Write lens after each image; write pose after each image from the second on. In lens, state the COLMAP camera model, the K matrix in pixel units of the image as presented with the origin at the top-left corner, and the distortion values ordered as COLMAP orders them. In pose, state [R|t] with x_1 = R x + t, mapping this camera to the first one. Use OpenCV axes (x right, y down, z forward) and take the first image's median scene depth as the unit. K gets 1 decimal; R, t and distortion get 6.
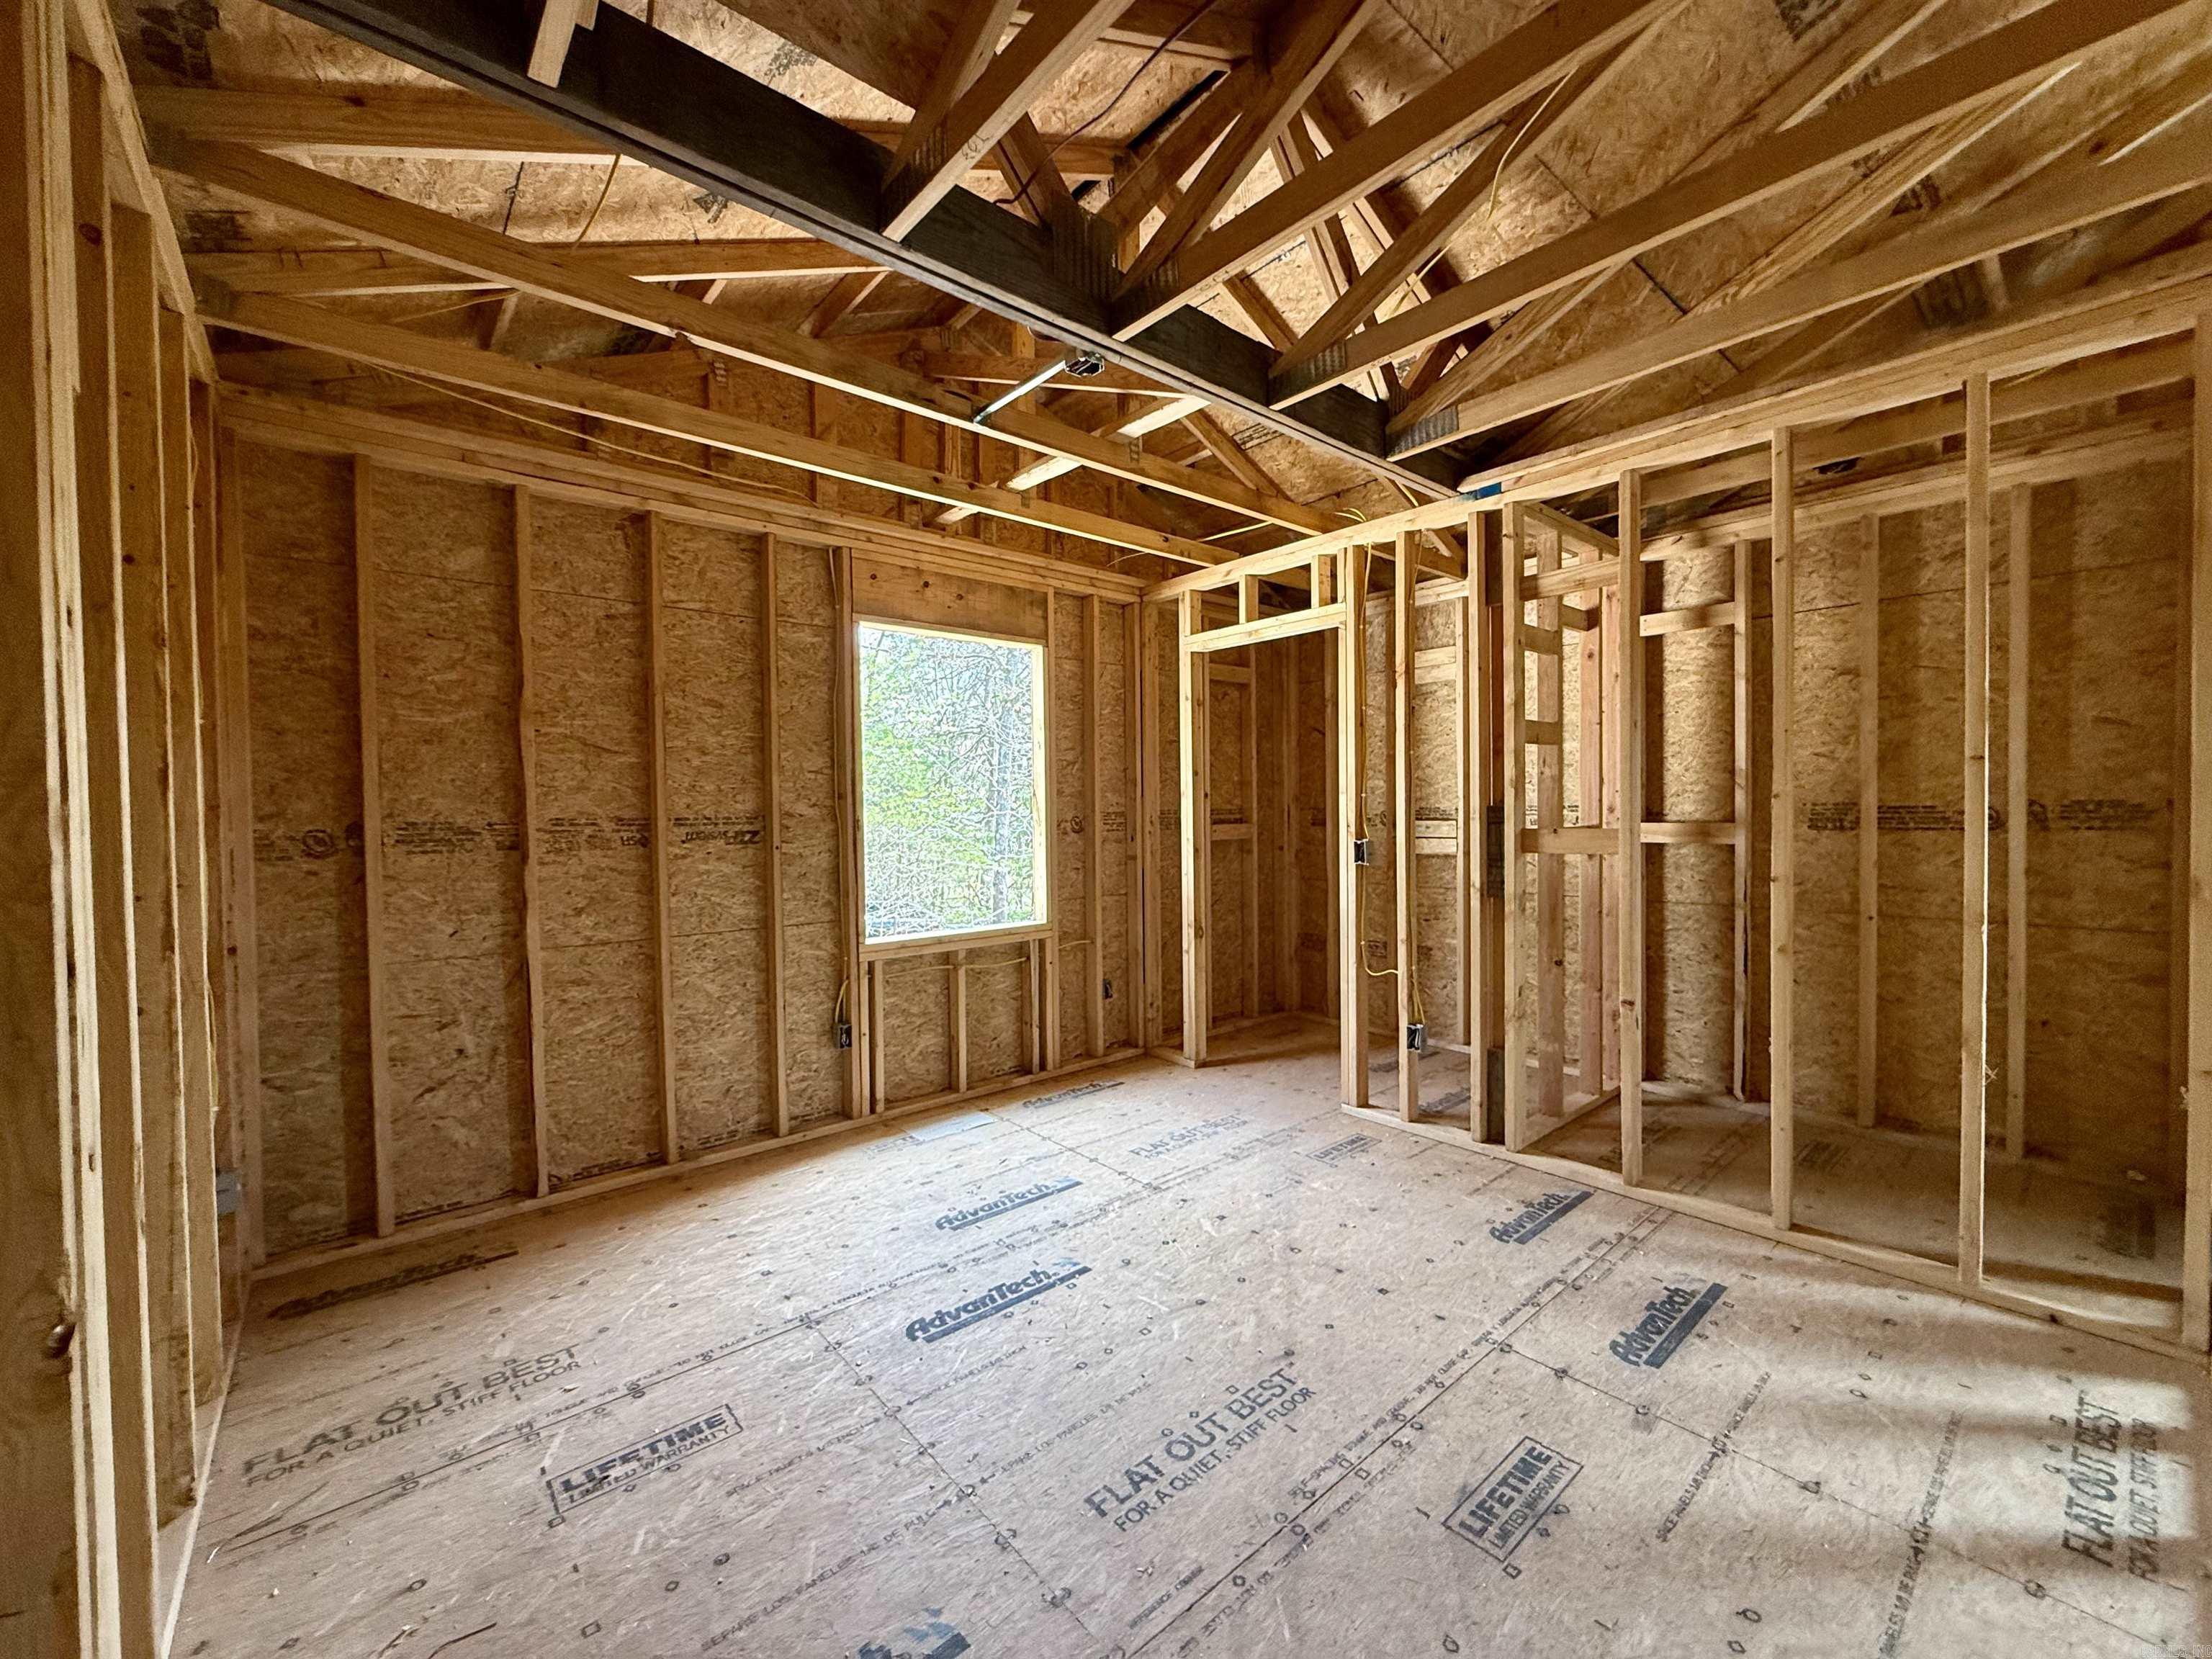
lens RADIAL K [[881.7, 0, 1104.9], [0, 881.7, 822.7], [0, 0, 1]] dist [0.000234, -0.000337]
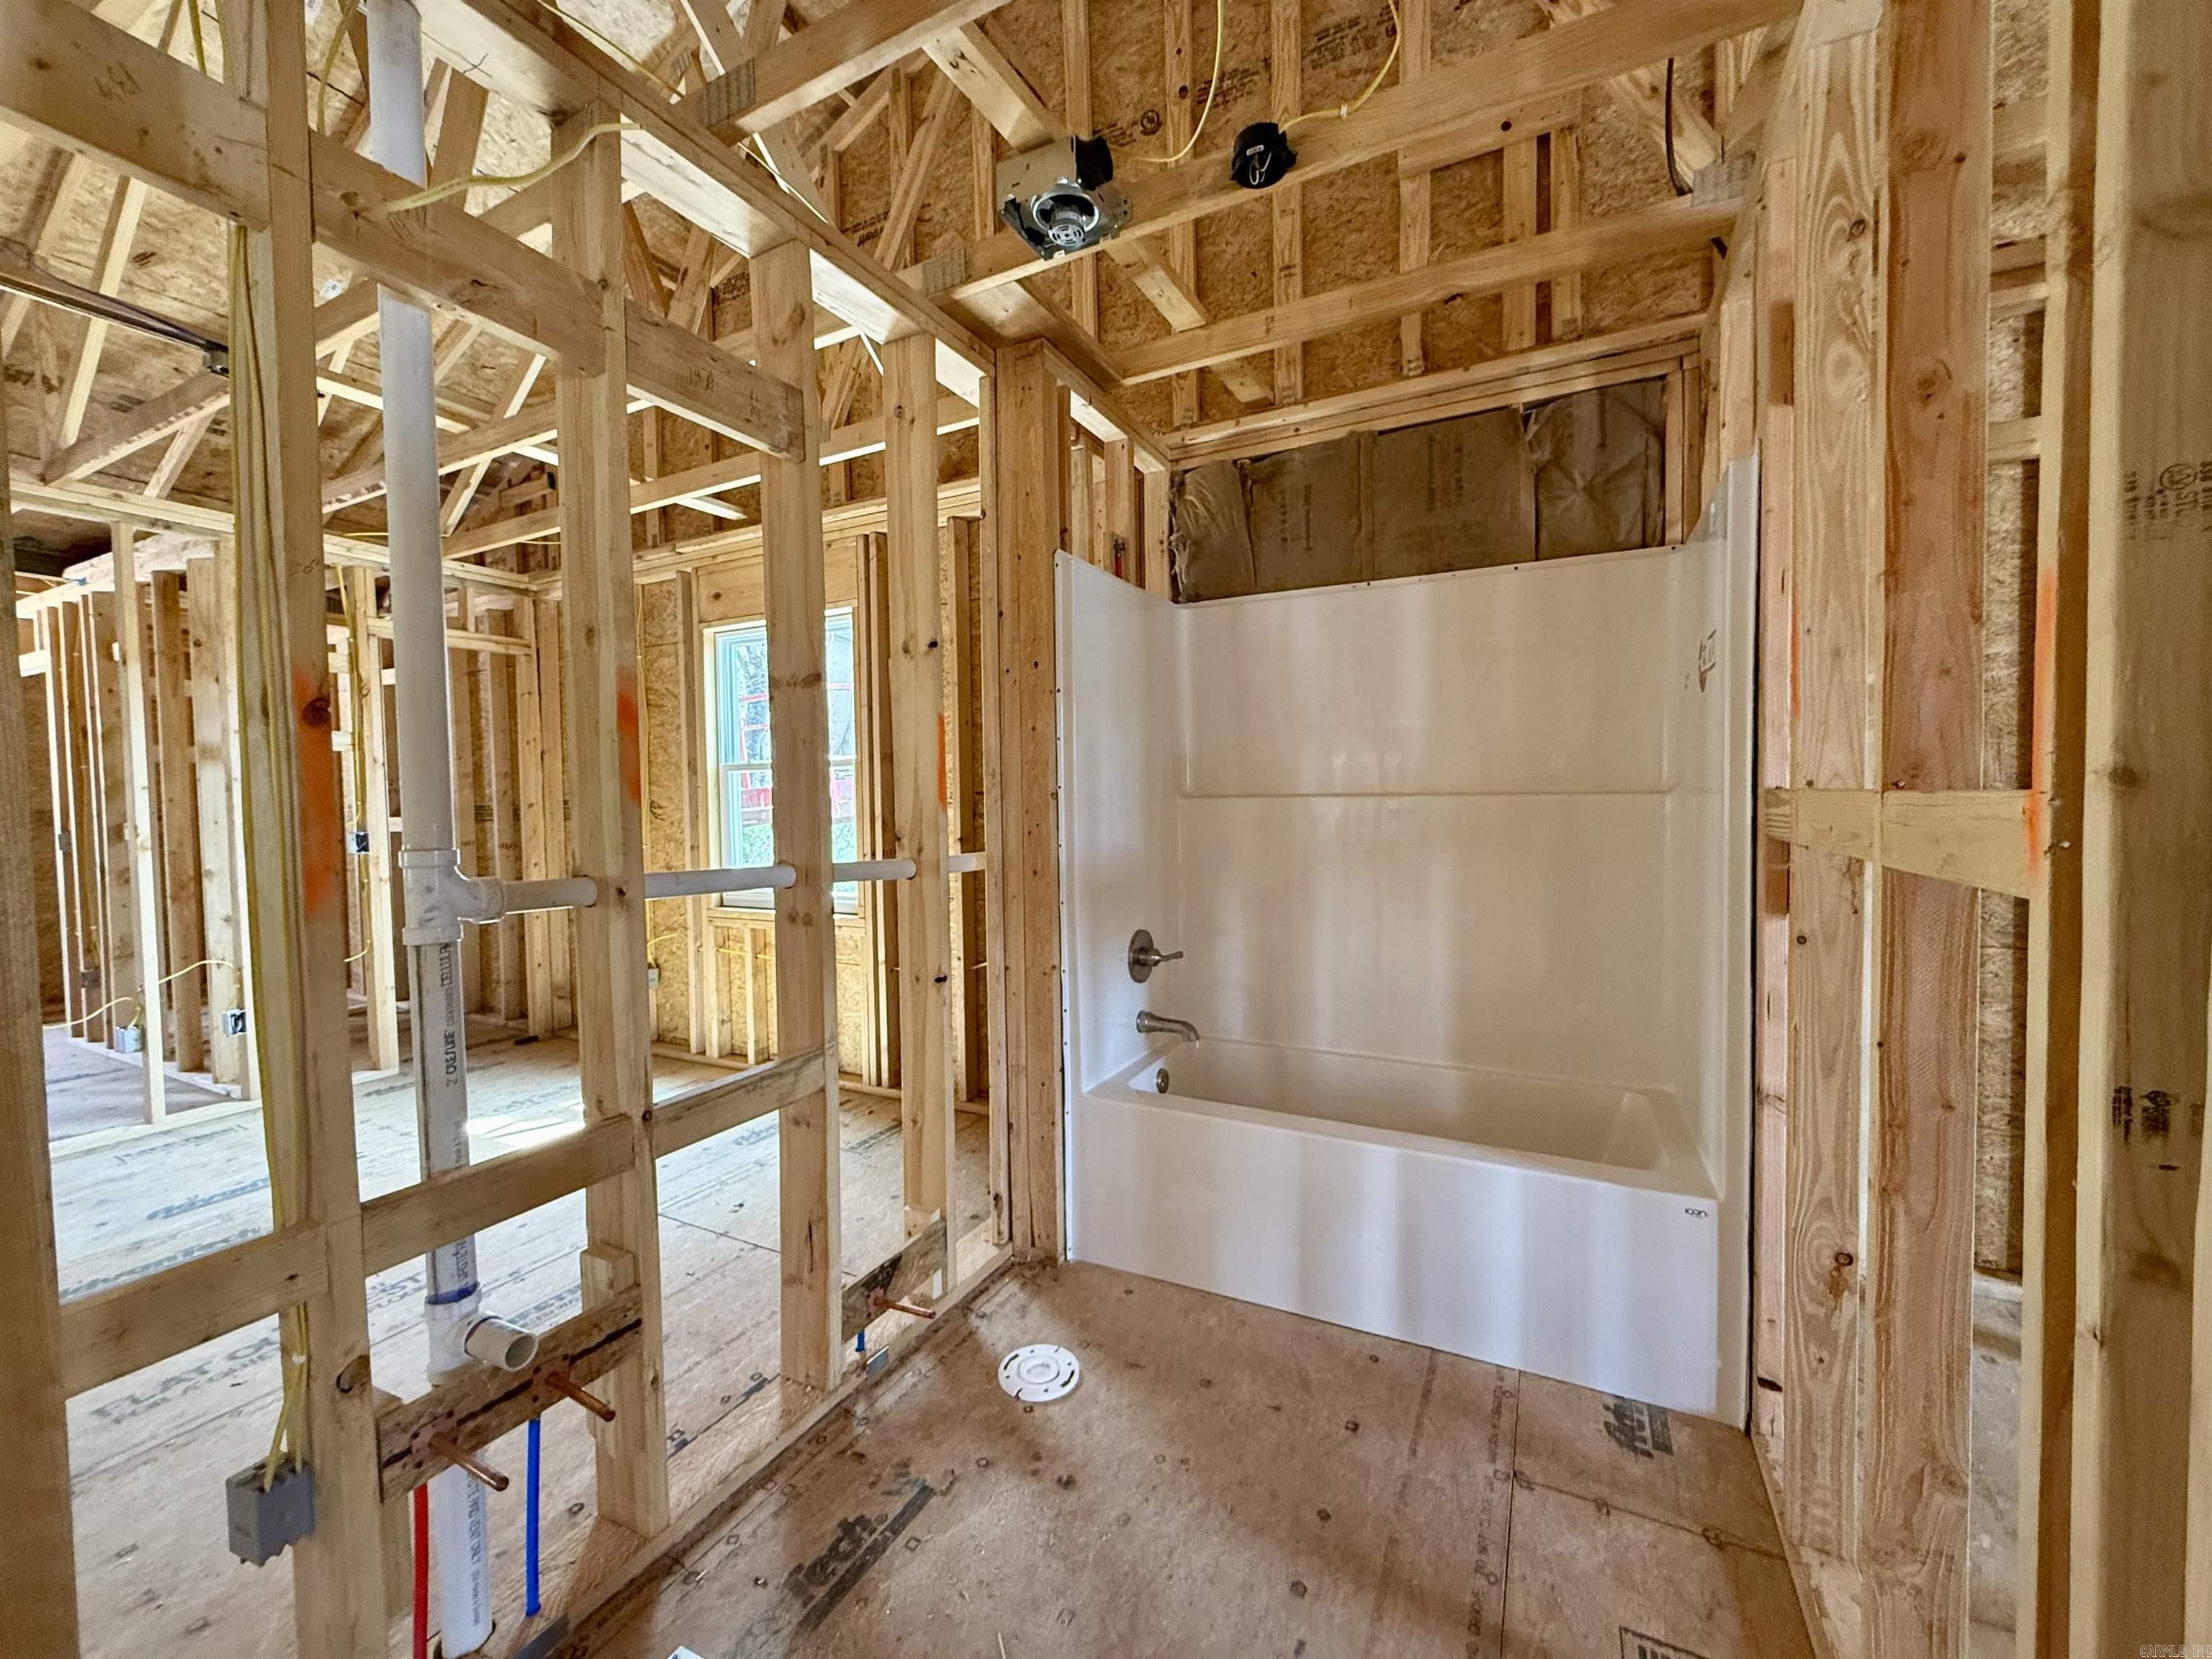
lens RADIAL K [[881.7, 0, 1100.8], [0, 881.7, 824.9], [0, 0, 1]] dist [0.000234, -0.000337]
pose [[0.928244, -0.009826, 0.371842, 1.137564], [0.007729, 0.999945, 0.007130, 0.009889], [-0.371891, -0.003745, 0.928269, -0.725128]]
